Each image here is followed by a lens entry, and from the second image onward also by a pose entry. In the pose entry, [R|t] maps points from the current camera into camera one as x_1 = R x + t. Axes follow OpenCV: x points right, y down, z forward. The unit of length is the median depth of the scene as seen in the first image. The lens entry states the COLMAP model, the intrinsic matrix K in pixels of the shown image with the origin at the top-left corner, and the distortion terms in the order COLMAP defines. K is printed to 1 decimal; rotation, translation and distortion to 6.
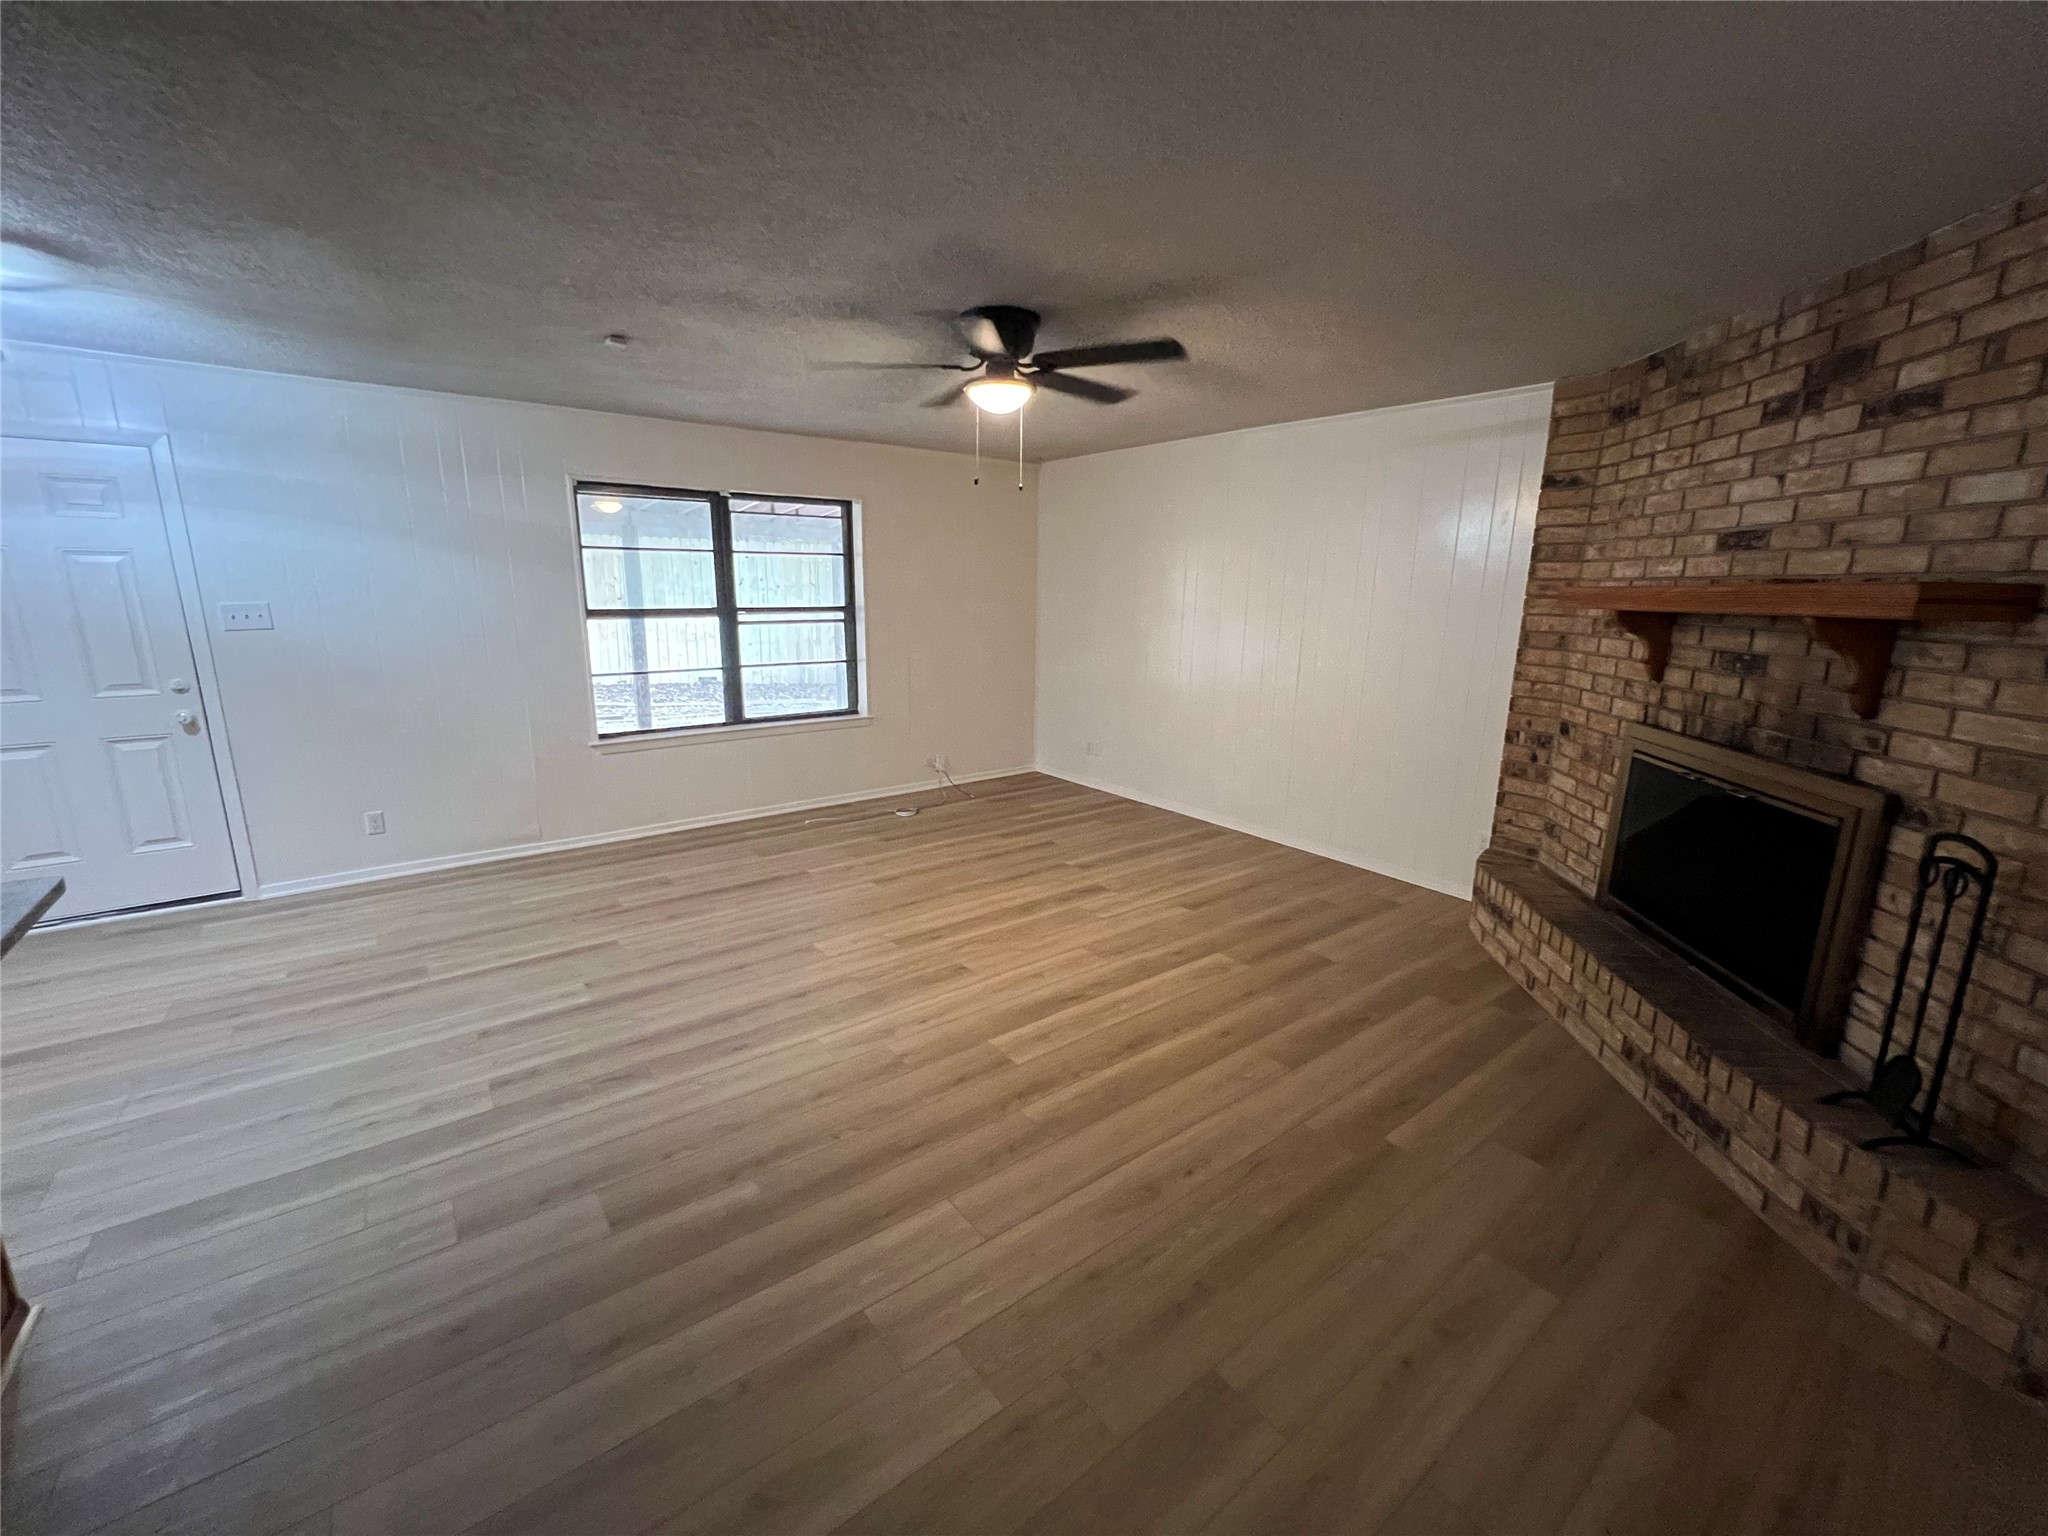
lens RADIAL K [[826.9, 0, 1024.3], [0, 826.9, 764.1], [0, 0, 1]] dist [0.000004, -0.000157]
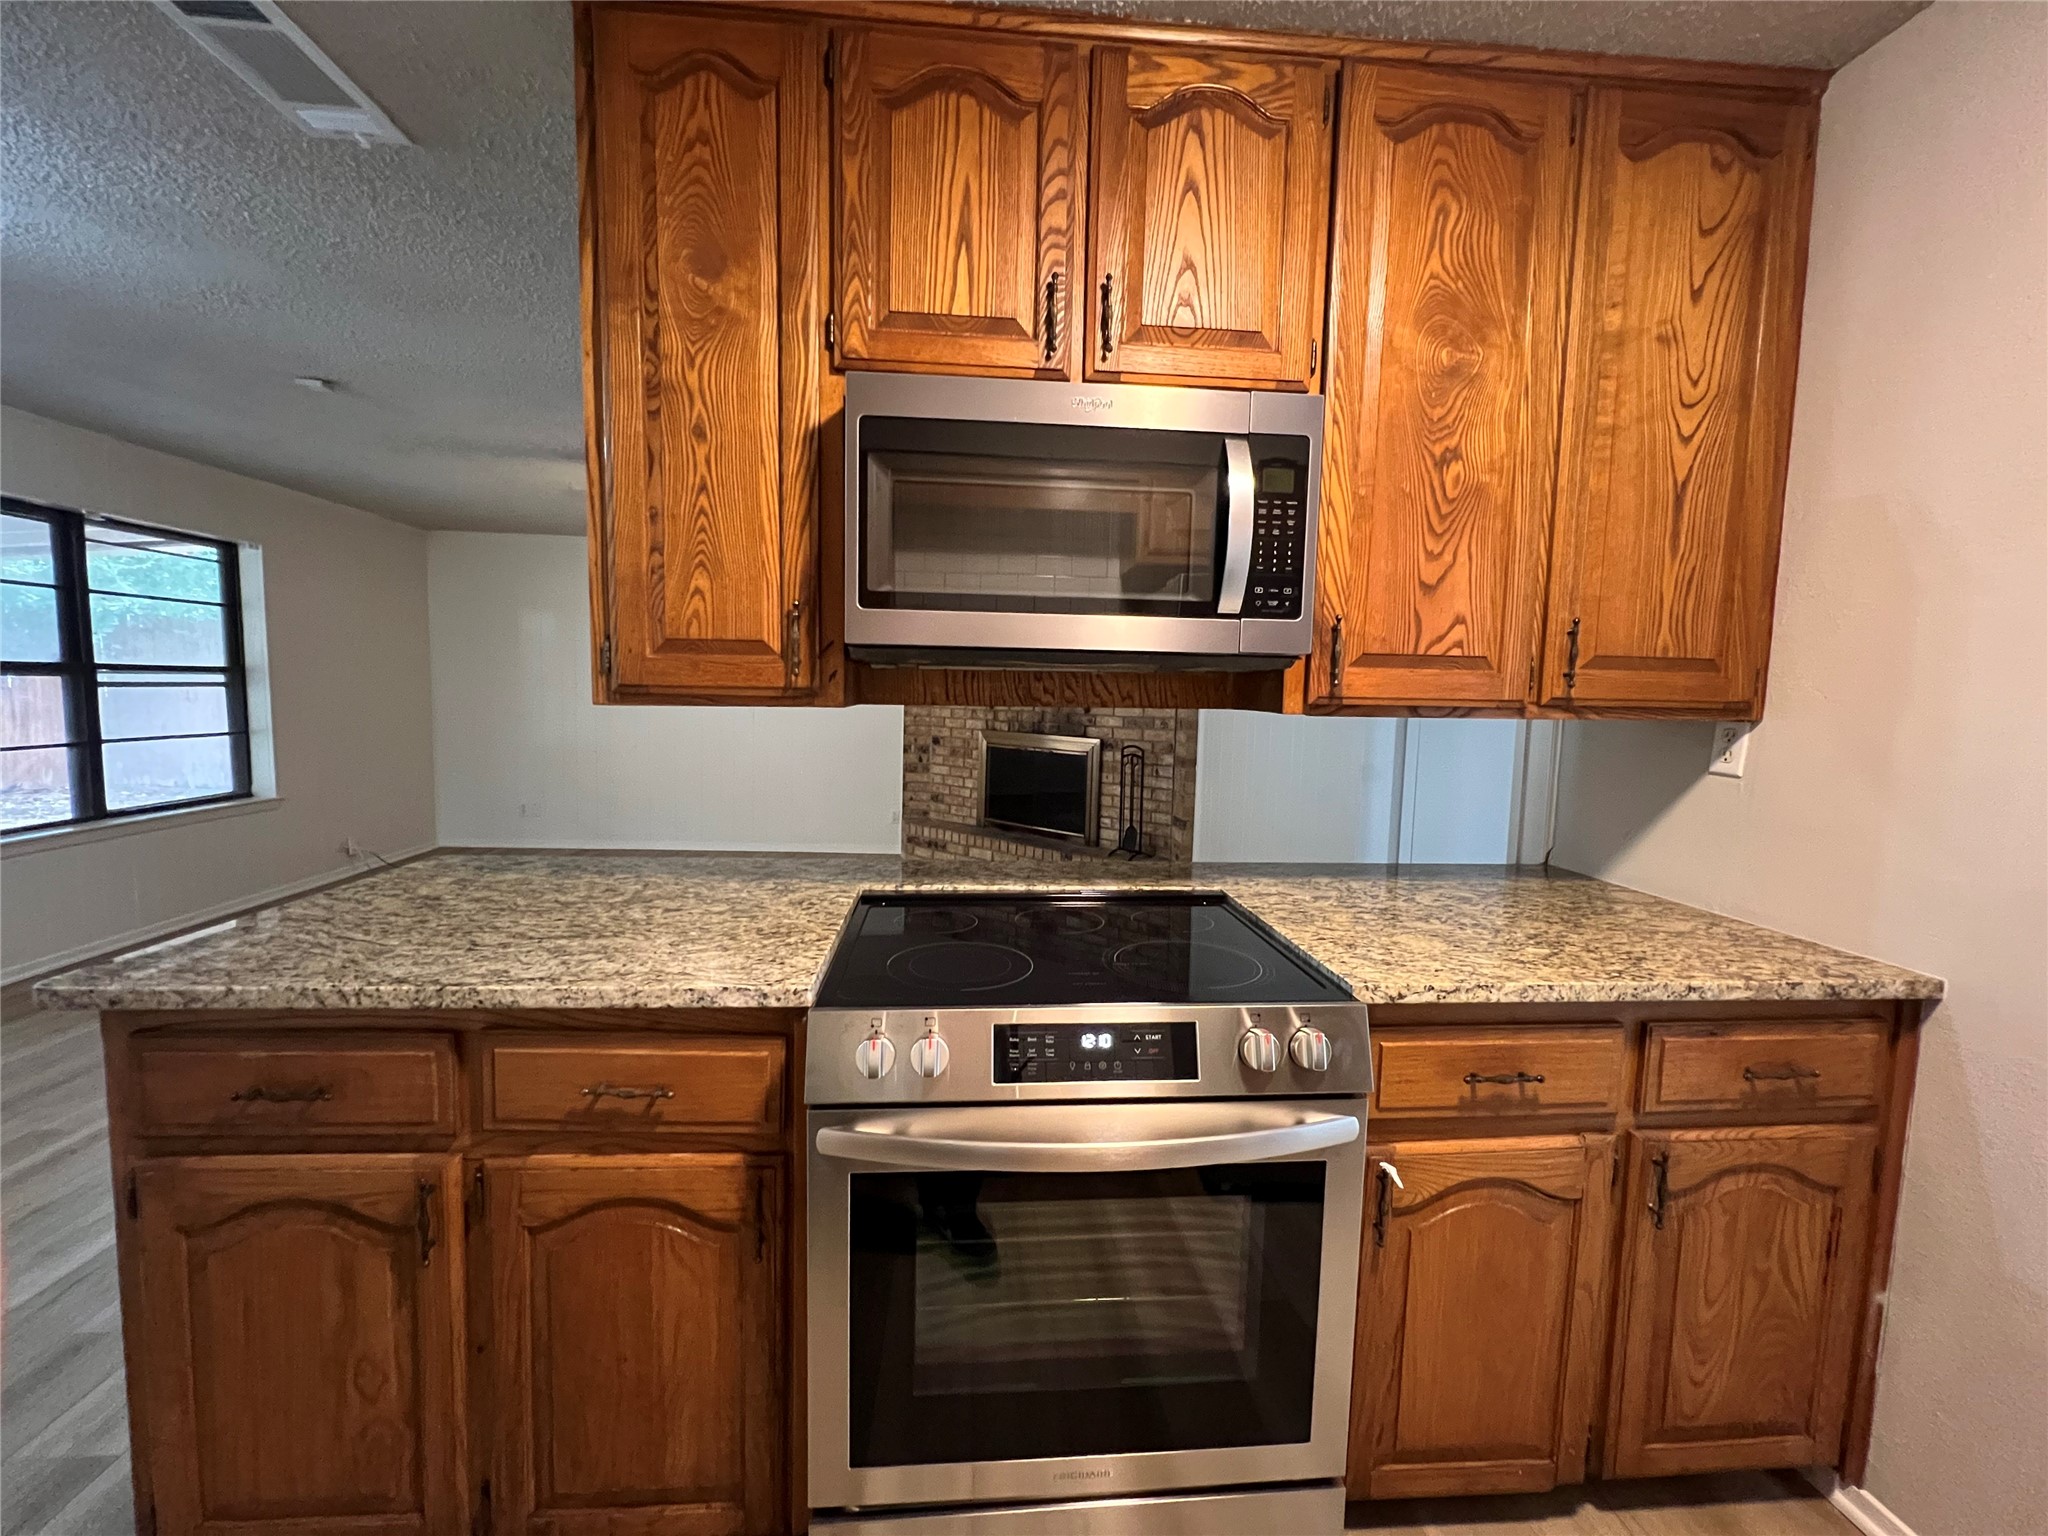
lens RADIAL K [[826.9, 0, 1024.3], [0, 826.9, 764.1], [0, 0, 1]] dist [0.000004, -0.000157]
pose [[0.540530, -0.072419, 0.838202, -0.717783], [0.159770, 0.986995, -0.017756, 0.067085], [-0.826015, 0.143517, 0.545071, -0.130443]]
